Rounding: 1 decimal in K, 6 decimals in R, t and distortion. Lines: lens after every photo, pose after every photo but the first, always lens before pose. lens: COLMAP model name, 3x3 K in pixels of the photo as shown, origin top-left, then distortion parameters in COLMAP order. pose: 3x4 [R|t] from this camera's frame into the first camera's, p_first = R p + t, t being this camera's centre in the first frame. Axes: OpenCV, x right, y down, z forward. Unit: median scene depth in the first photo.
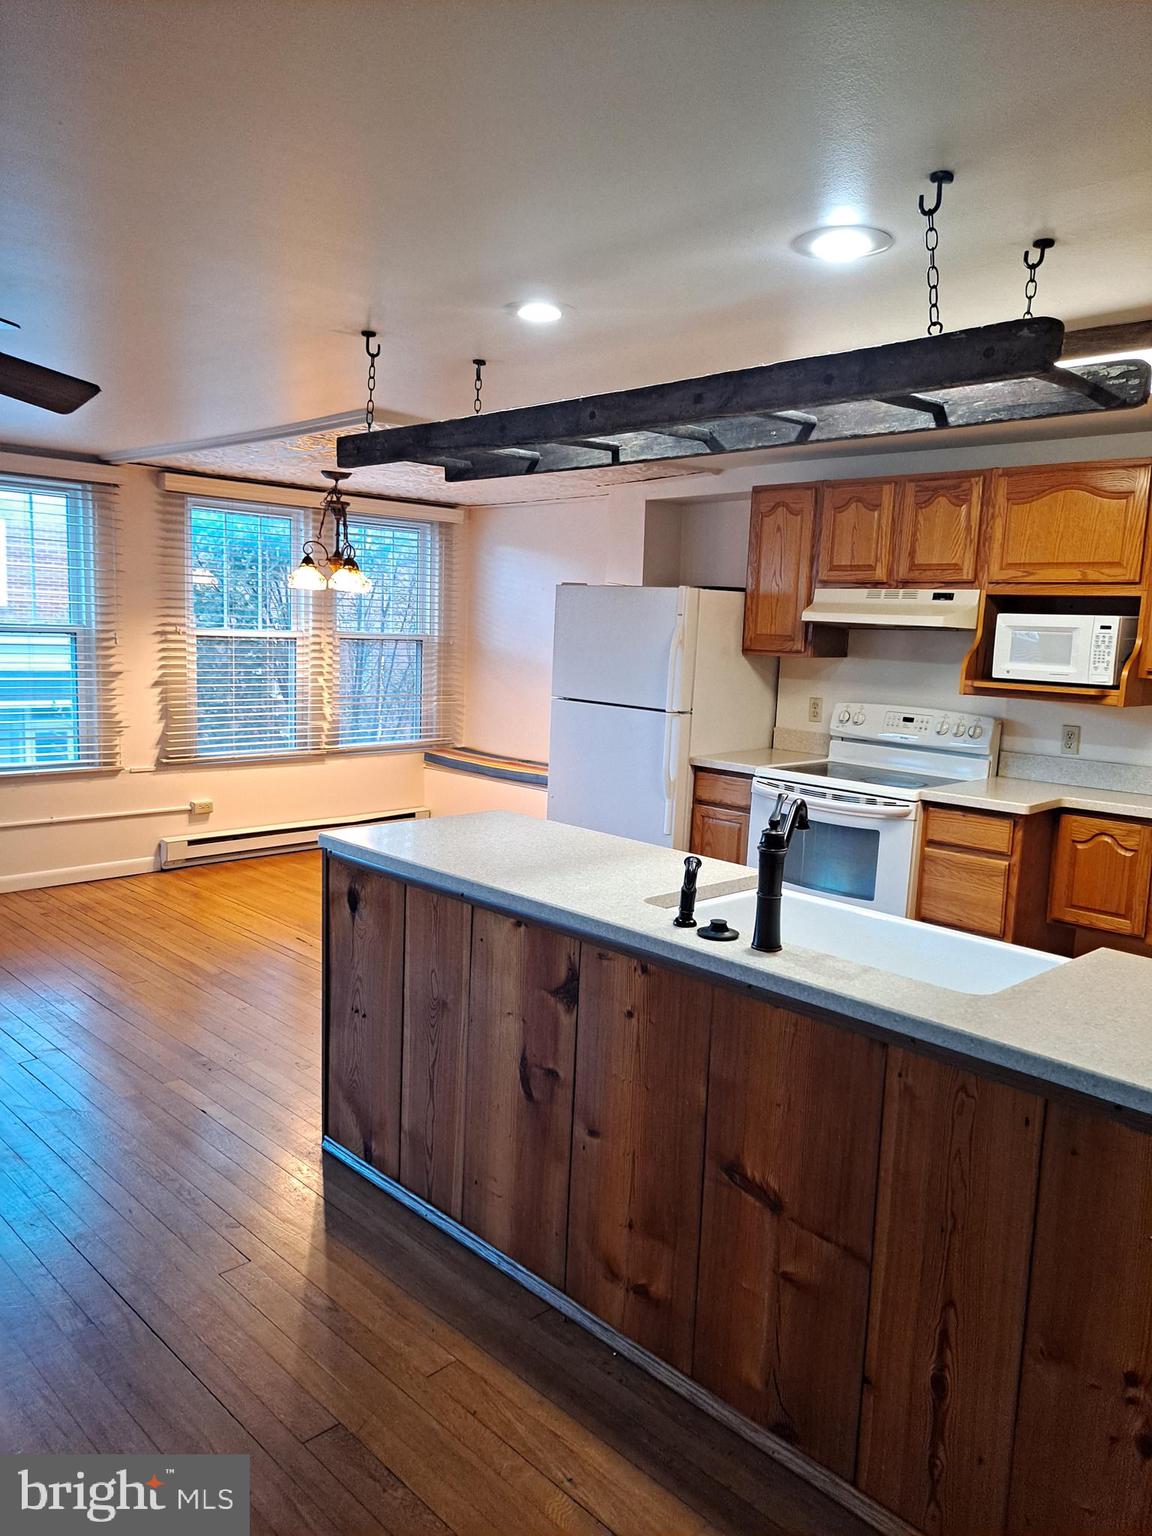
lens RADIAL K [[1119.8, 0, 570.0], [0, 1119.8, 777.7], [0, 0, 1]] dist [0.071839, -0.053310]
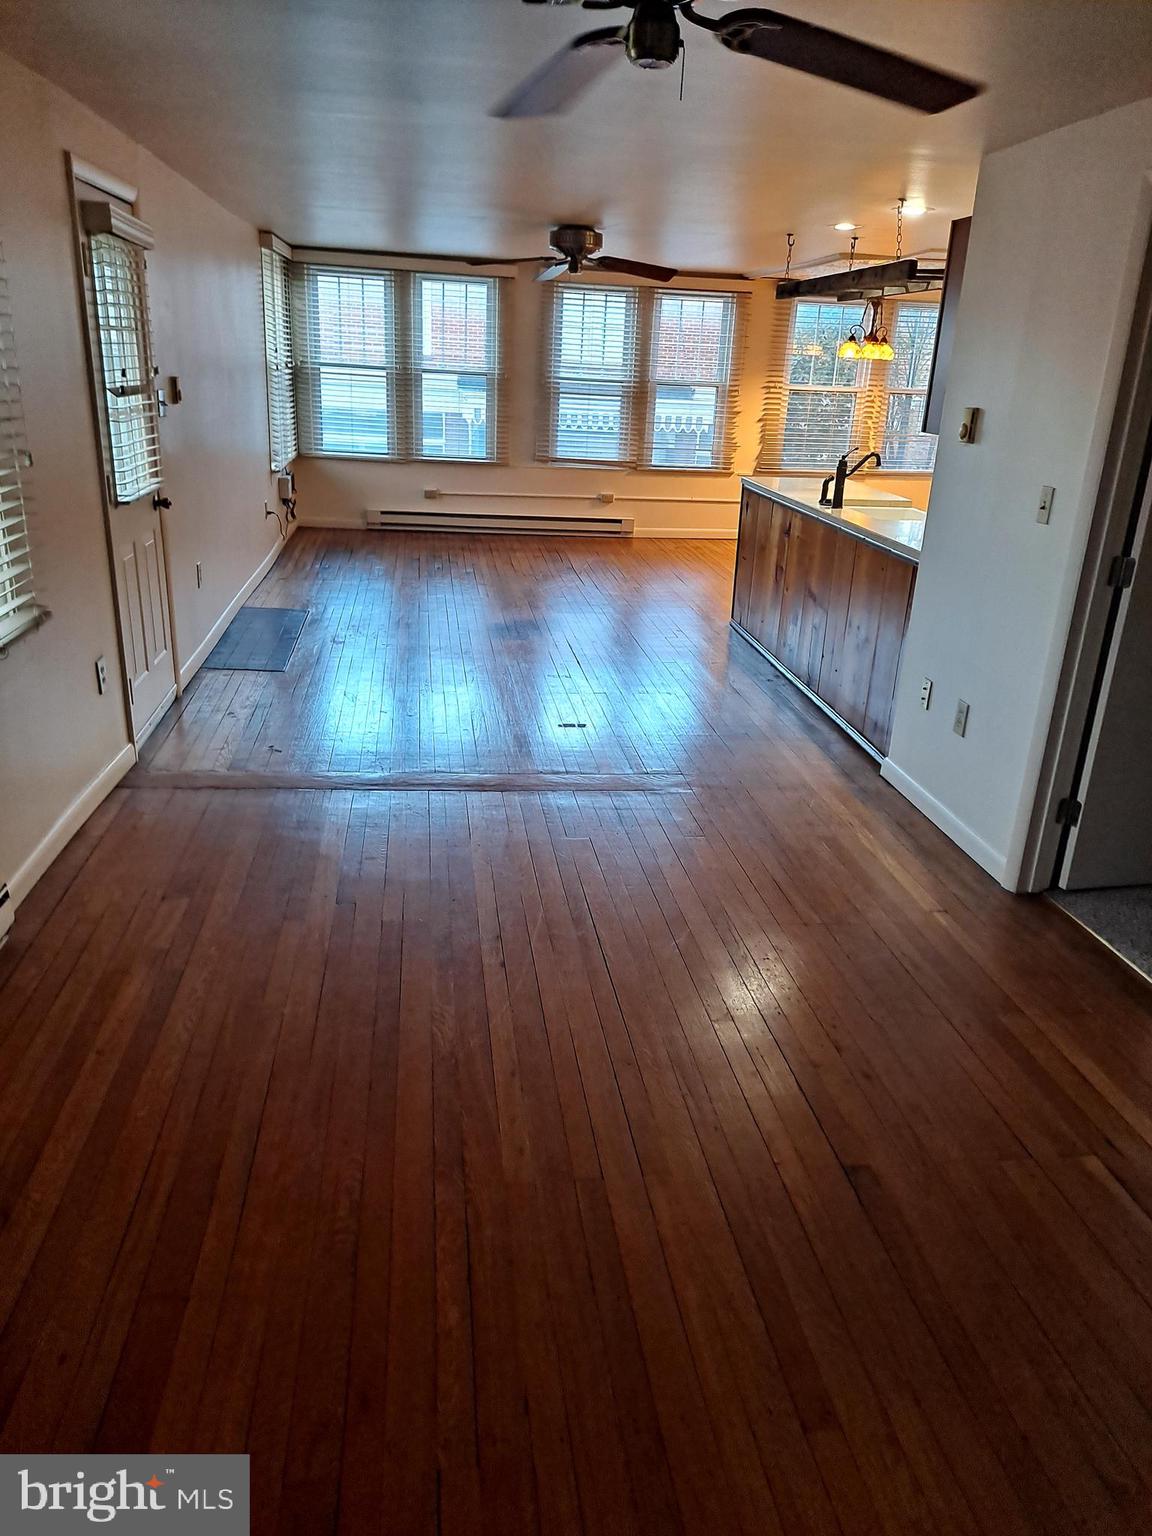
lens RADIAL K [[1119.8, 0, 582.5], [0, 1119.8, 769.1], [0, 0, 1]] dist [0.071839, -0.053310]
pose [[0.805004, 0.204375, -0.556955, 0.545549], [-0.097399, 0.971580, 0.215745, 0.099552], [0.585219, -0.119429, 0.802032, -0.648048]]
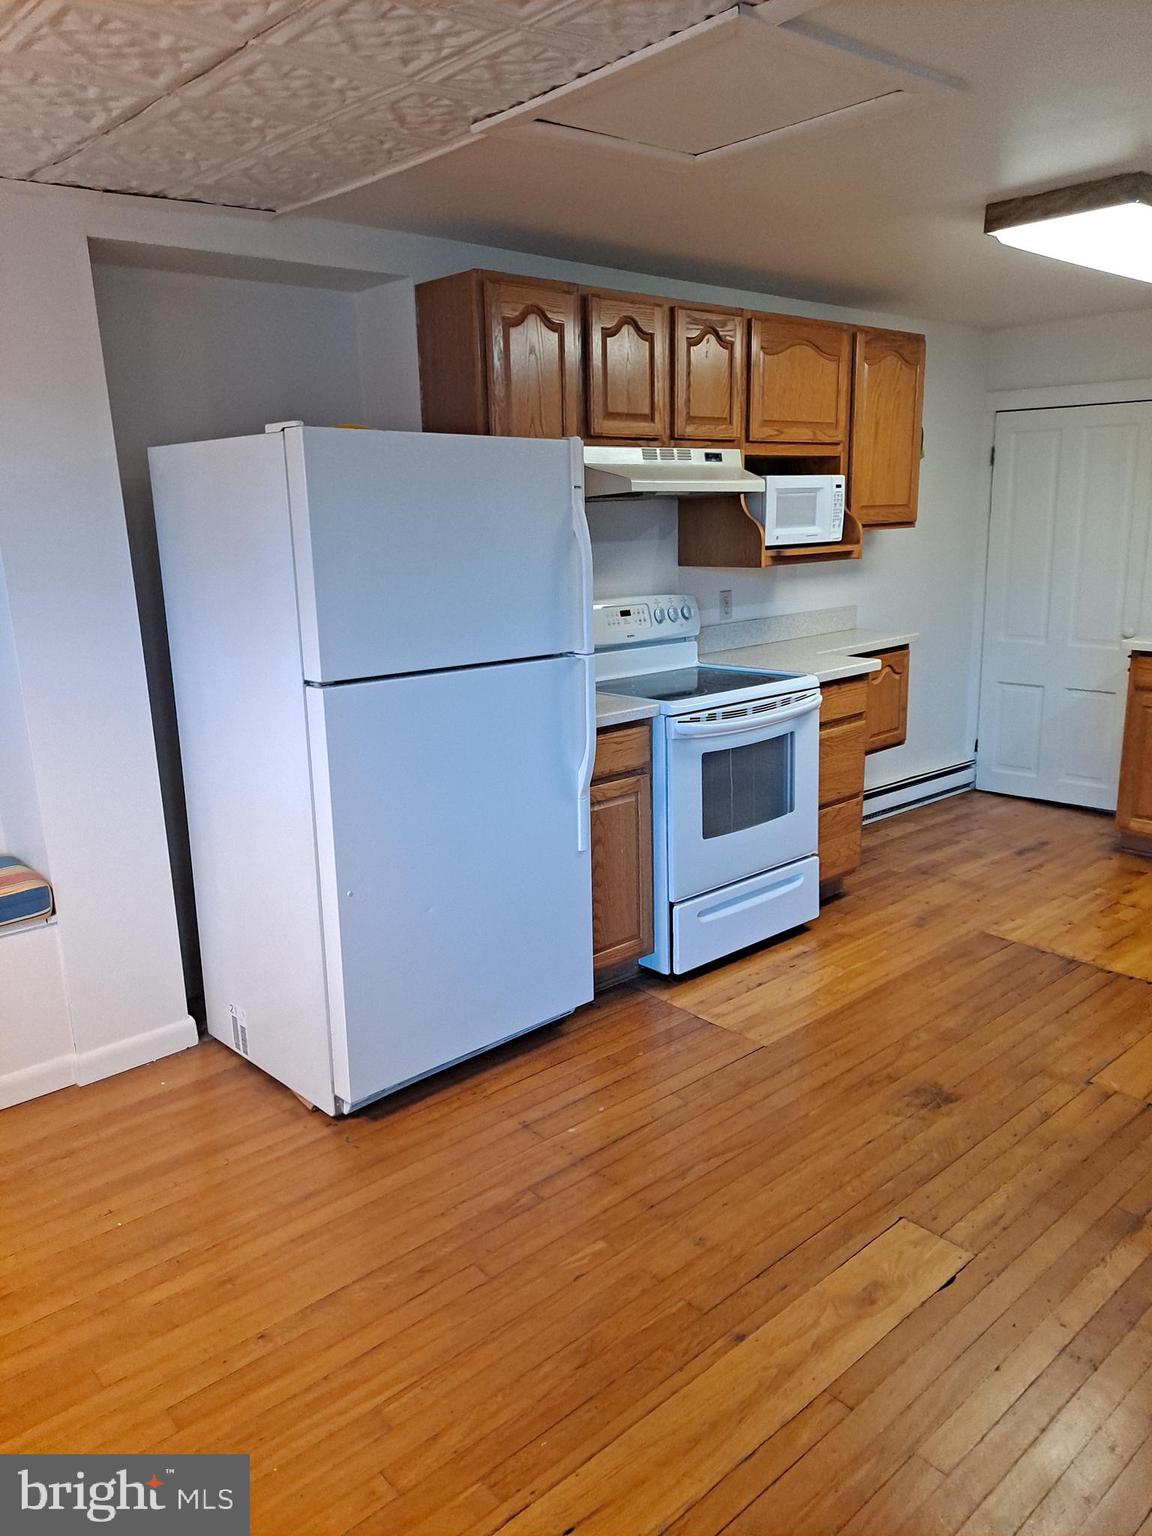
lens RADIAL K [[1119.8, 0, 592.6], [0, 1119.8, 776.0], [0, 0, 1]] dist [0.071839, -0.053310]
pose [[0.009716, -0.267279, 0.963570, -0.503017], [0.164910, 0.950849, 0.262088, -0.151876], [-0.986261, 0.156356, 0.053315, 0.969585]]
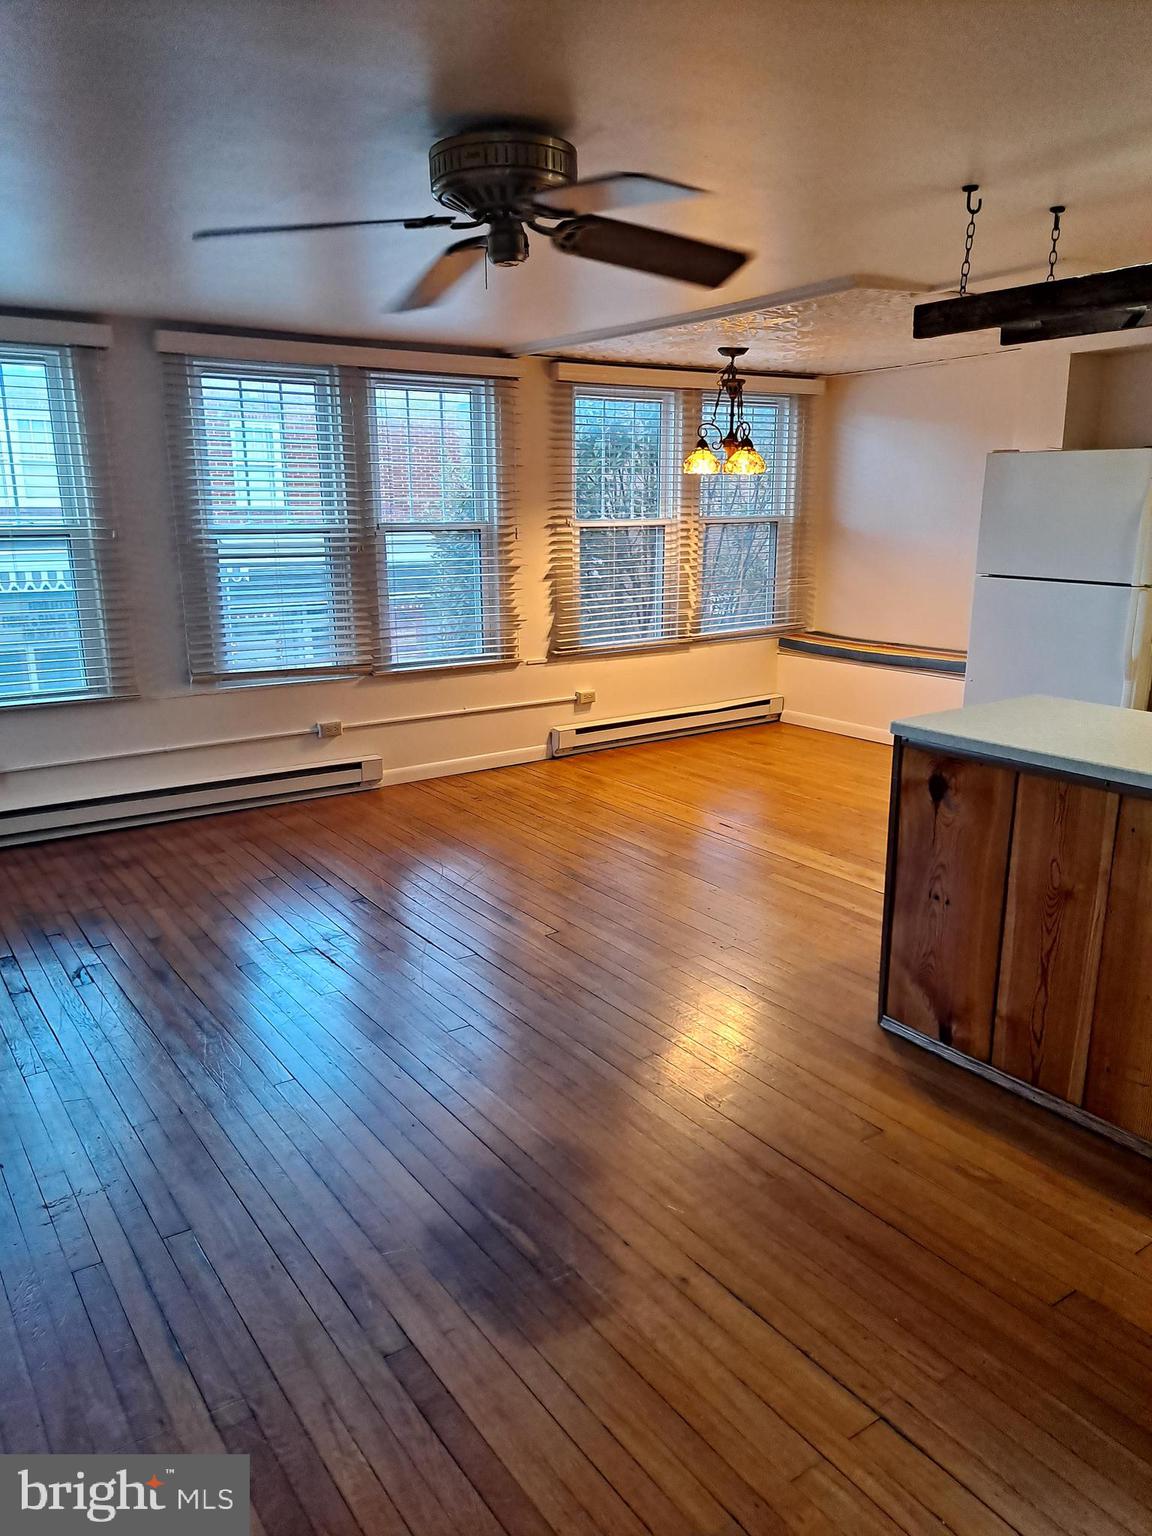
lens RADIAL K [[1119.8, 0, 575.3], [0, 1119.8, 778.7], [0, 0, 1]] dist [0.071839, -0.053310]
pose [[0.985654, -0.001902, -0.168767, -0.208491], [0.019312, 0.994640, 0.101577, -0.004569], [0.167669, -0.103379, 0.980408, -0.019949]]
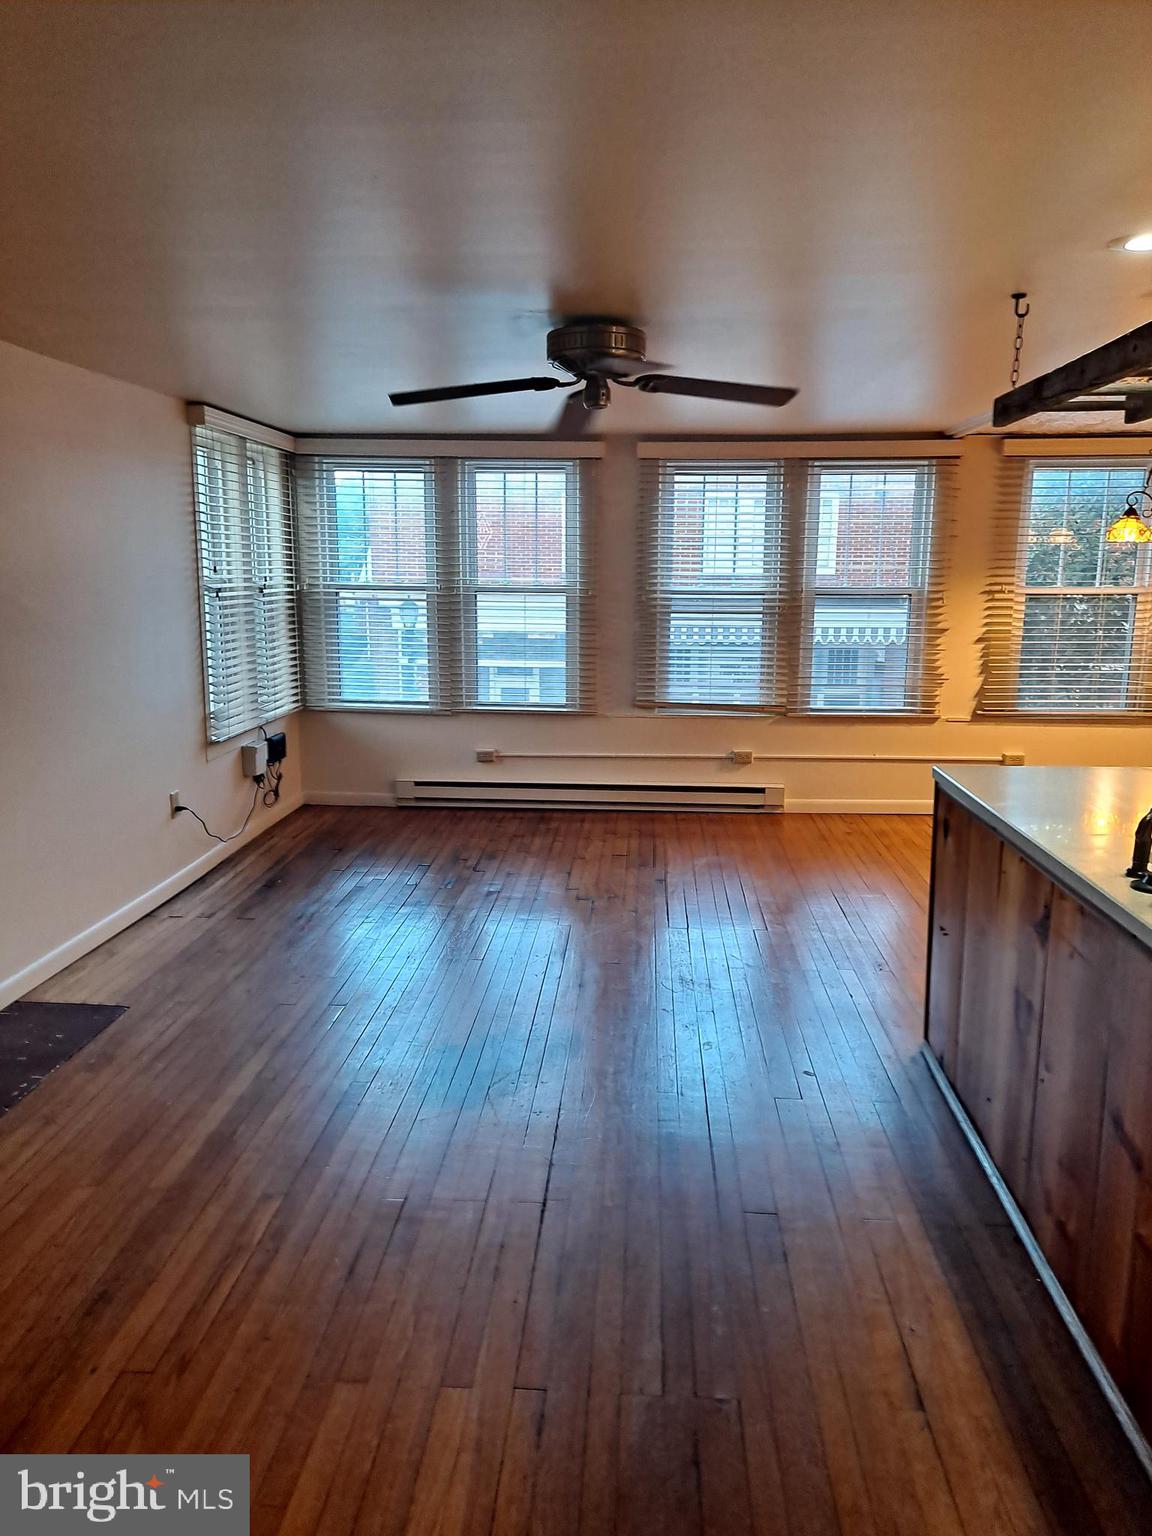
lens RADIAL K [[1119.8, 0, 587.1], [0, 1119.8, 781.2], [0, 0, 1]] dist [0.071839, -0.053310]
pose [[0.678418, 0.103181, -0.727394, 0.216556], [-0.079822, 0.994579, 0.066634, 0.010373], [0.730327, 0.012857, 0.682977, -0.004506]]
